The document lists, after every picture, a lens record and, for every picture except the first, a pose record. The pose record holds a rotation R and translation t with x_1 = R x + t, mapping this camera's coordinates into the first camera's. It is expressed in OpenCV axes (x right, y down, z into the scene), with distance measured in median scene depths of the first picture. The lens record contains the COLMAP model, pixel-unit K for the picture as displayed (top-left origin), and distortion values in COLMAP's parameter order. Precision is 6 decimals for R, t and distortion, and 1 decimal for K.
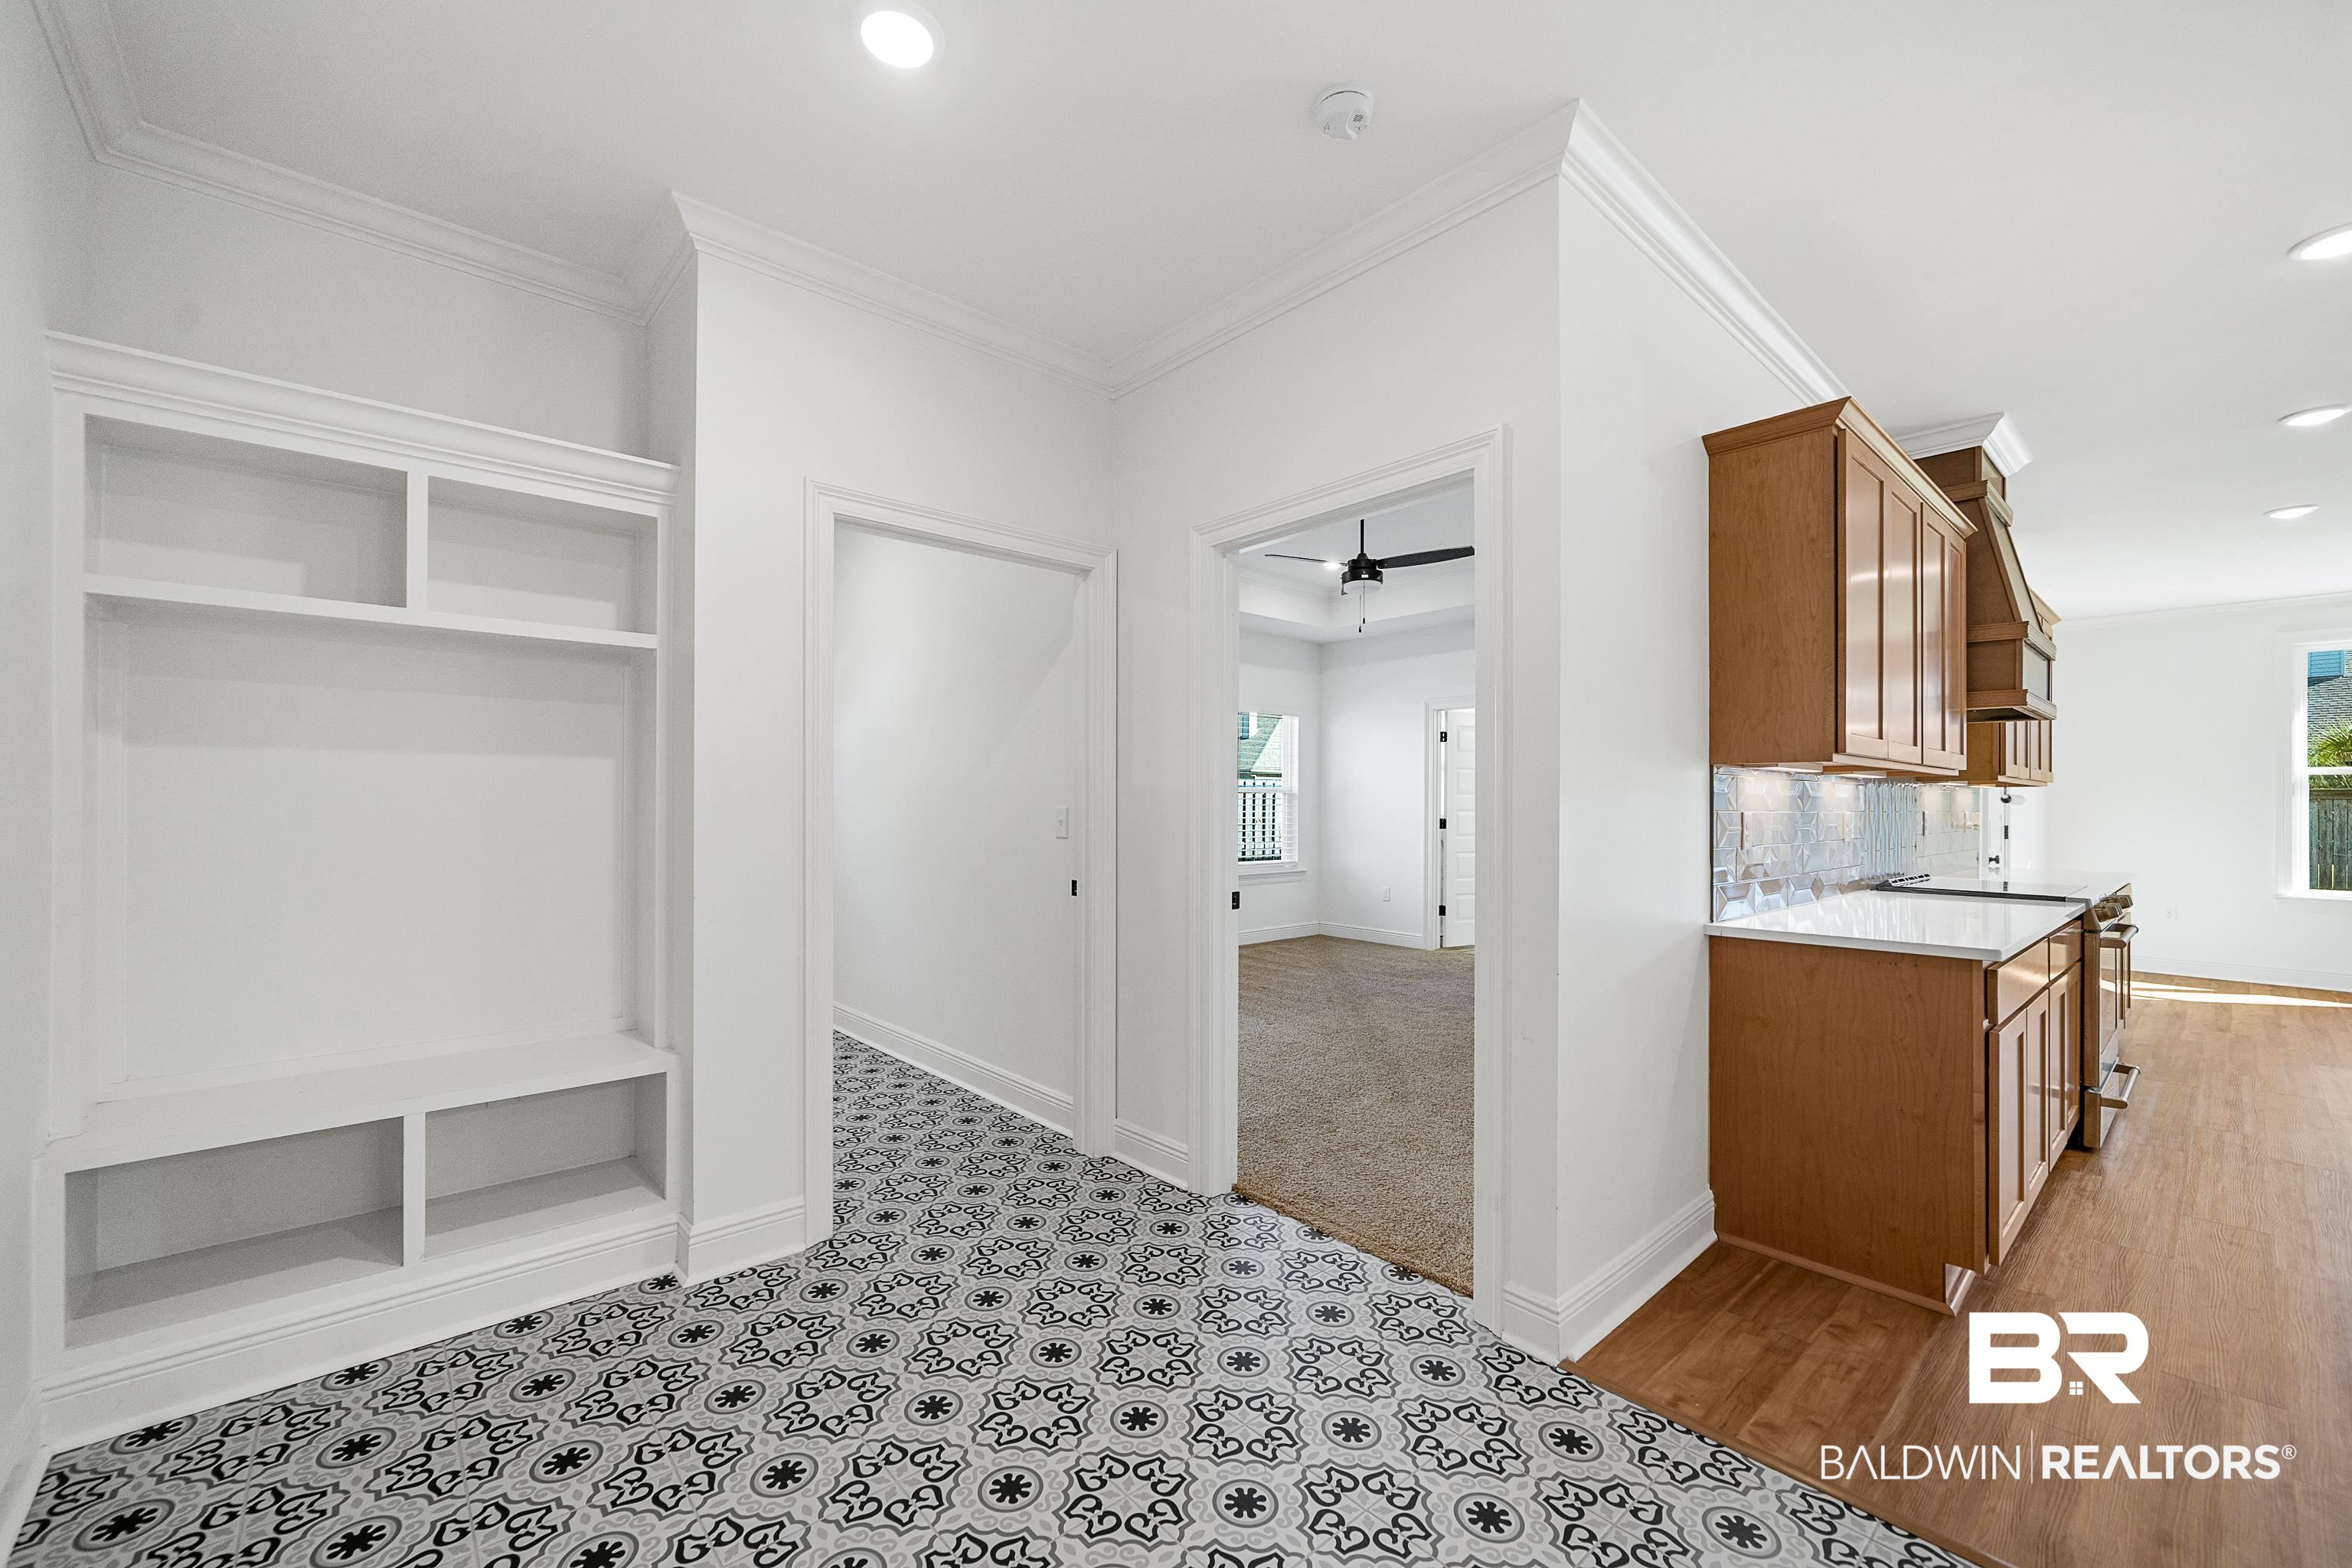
lens RADIAL K [[925.9, 0, 1155.5], [0, 925.9, 791.9], [0, 0, 1]] dist [-0.024503, -0.000064]
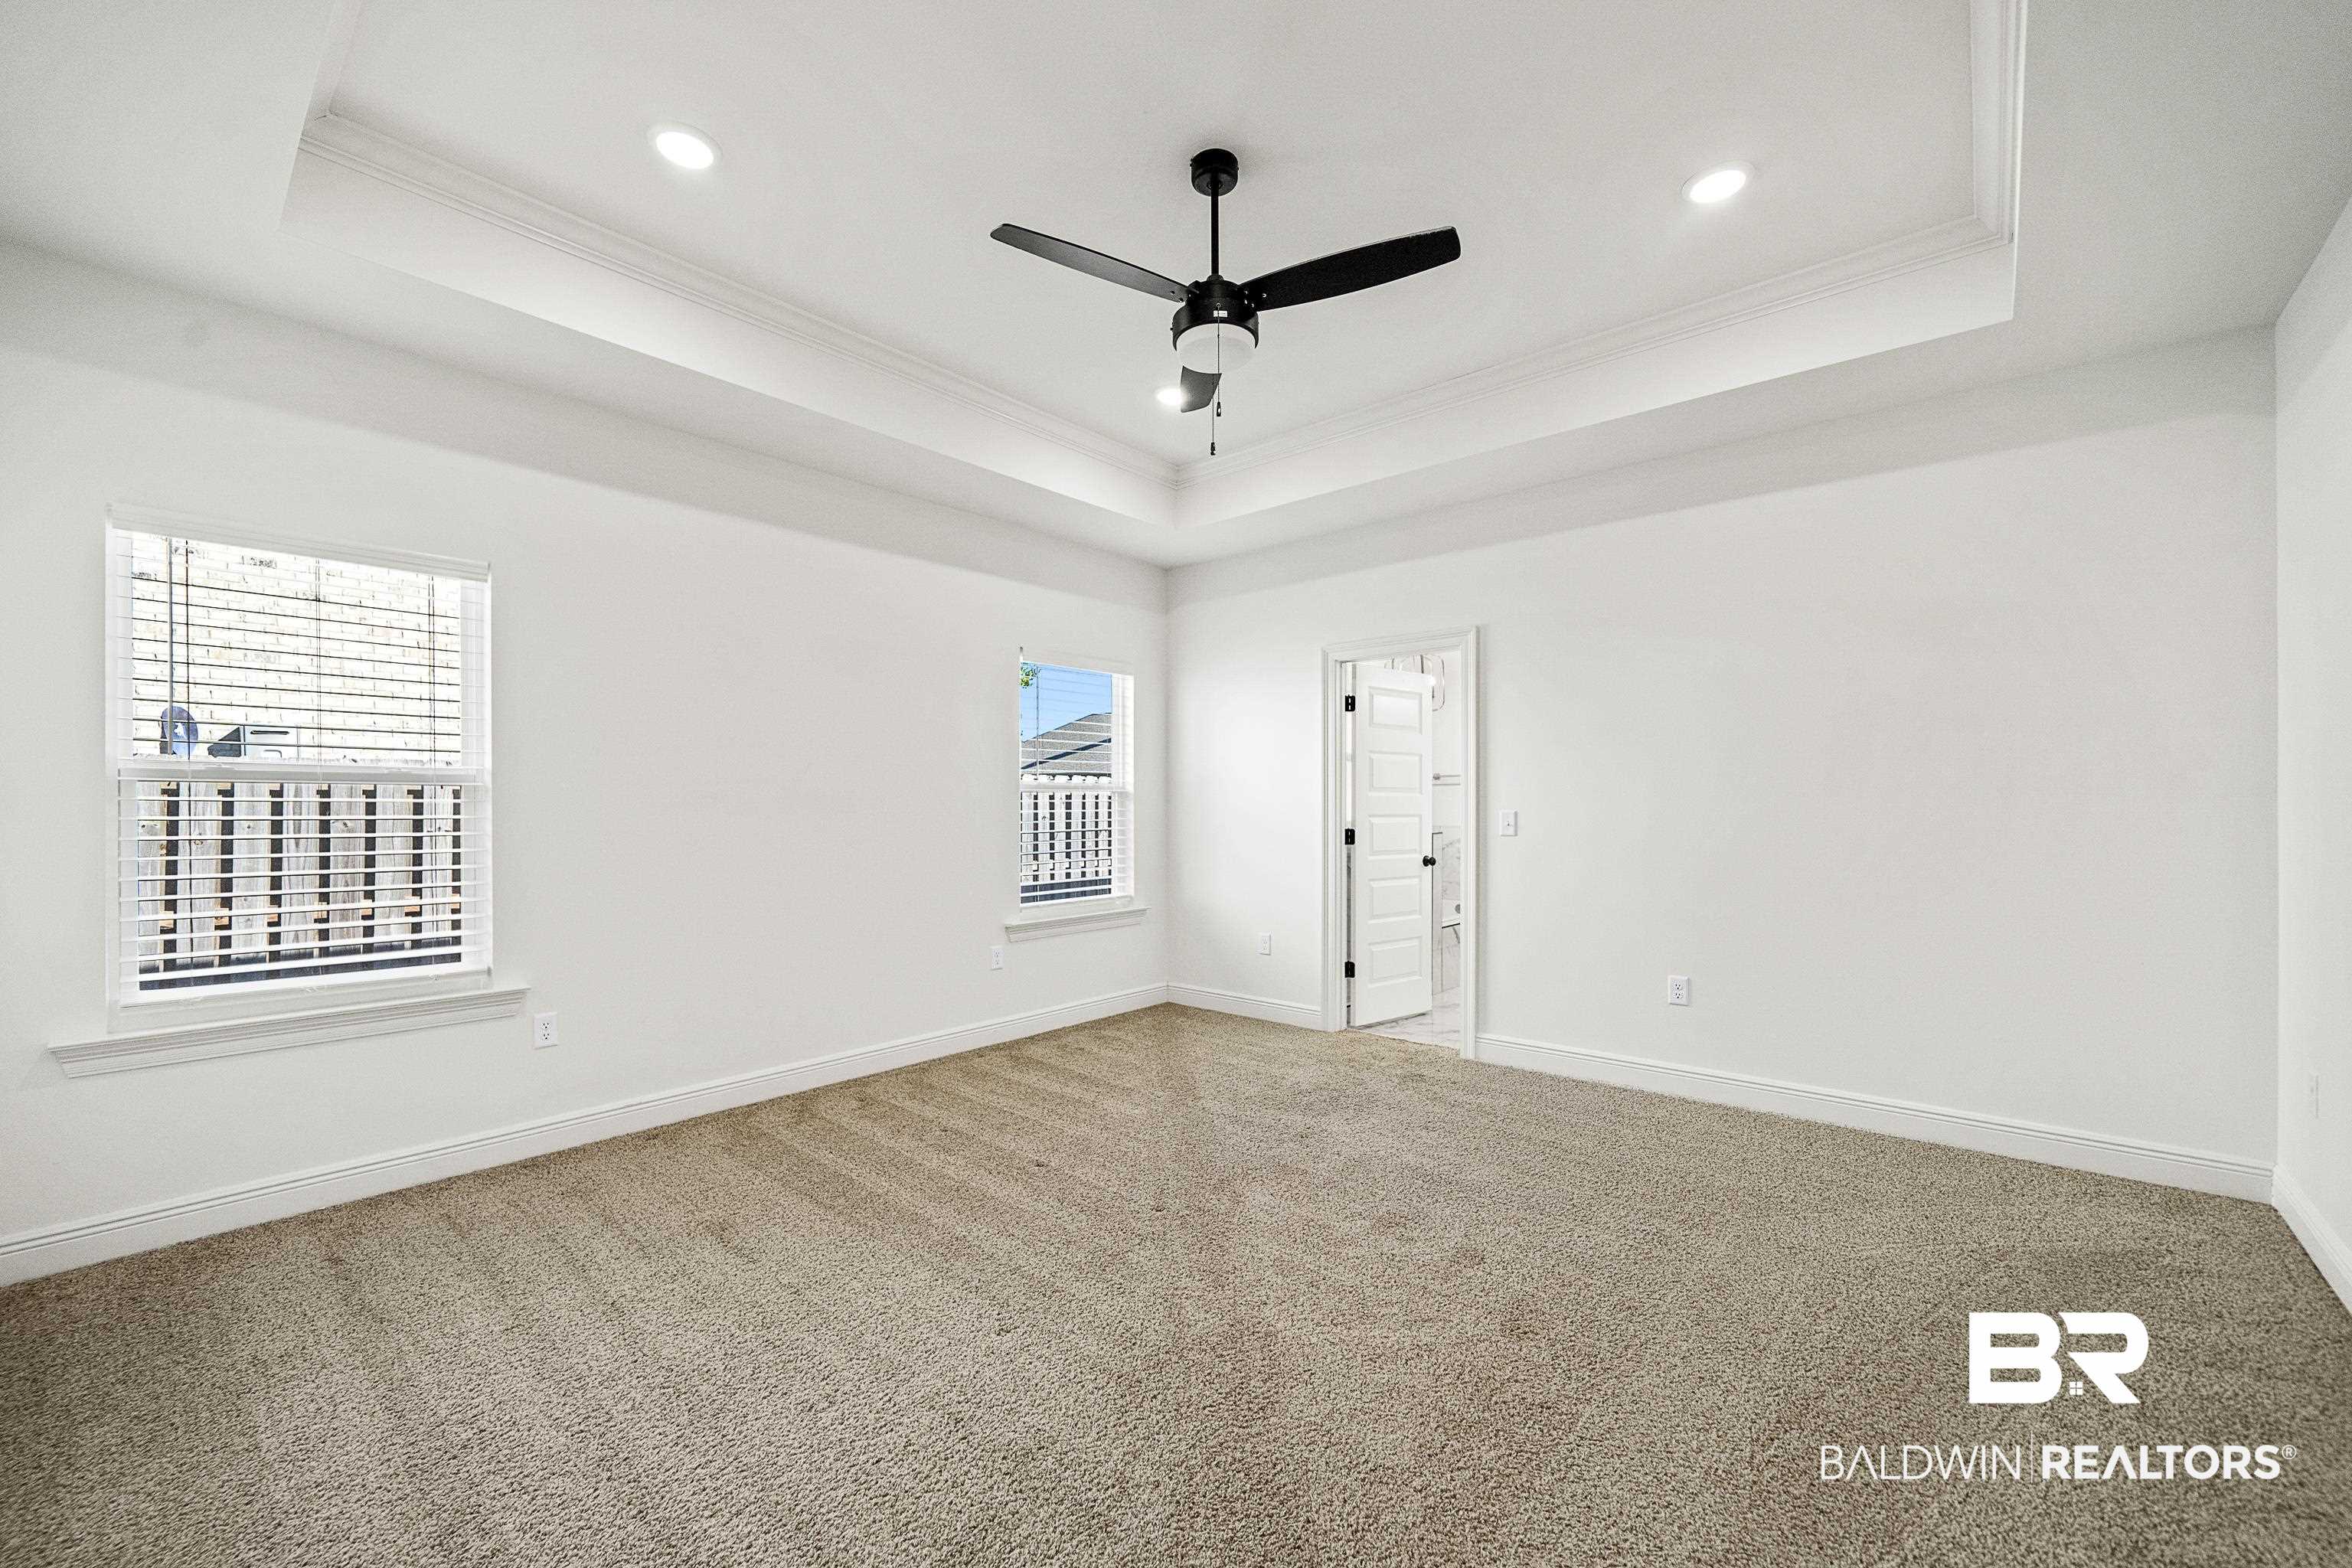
lens RADIAL K [[948.1, 0, 1173.5], [0, 948.1, 797.7], [0, 0, 1]] dist [-0.001997, 0.000447]
pose [[0.988427, -0.005116, 0.151612, 0.086995], [0.004865, 0.999986, 0.002023, 0.004743], [-0.151621, -0.001262, 0.988438, 0.358005]]
